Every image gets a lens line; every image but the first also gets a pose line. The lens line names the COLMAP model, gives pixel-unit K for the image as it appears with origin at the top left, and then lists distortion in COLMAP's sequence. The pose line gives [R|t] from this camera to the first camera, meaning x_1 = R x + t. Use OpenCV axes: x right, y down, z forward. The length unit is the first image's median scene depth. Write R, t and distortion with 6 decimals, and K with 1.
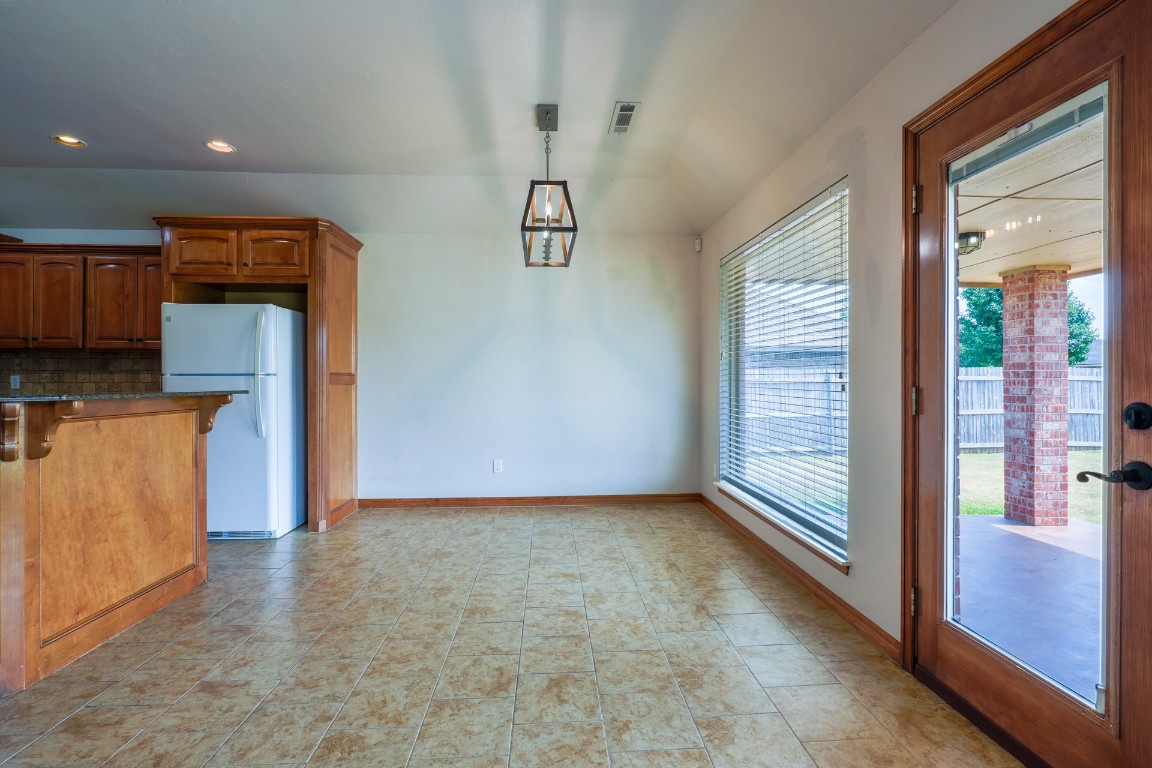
lens RADIAL K [[531.4, 0, 579.9], [0, 531.4, 382.9], [0, 0, 1]] dist [-0.005905, 0.000824]
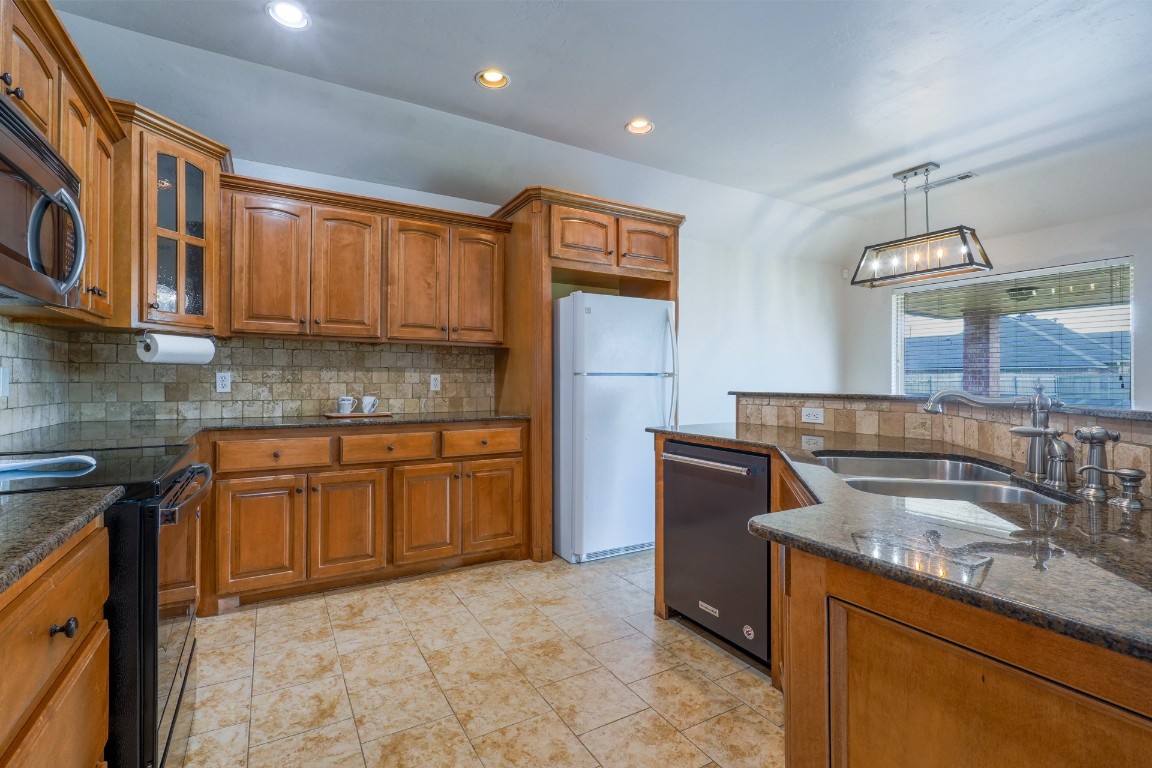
lens RADIAL K [[531.4, 0, 576.2], [0, 531.4, 373.2], [0, 0, 1]] dist [-0.005905, 0.000824]
pose [[0.886574, 0.007892, 0.462519, -1.347628], [0.000973, 0.999820, -0.018925, -0.000055], [-0.462586, 0.017228, 0.886407, 0.262609]]
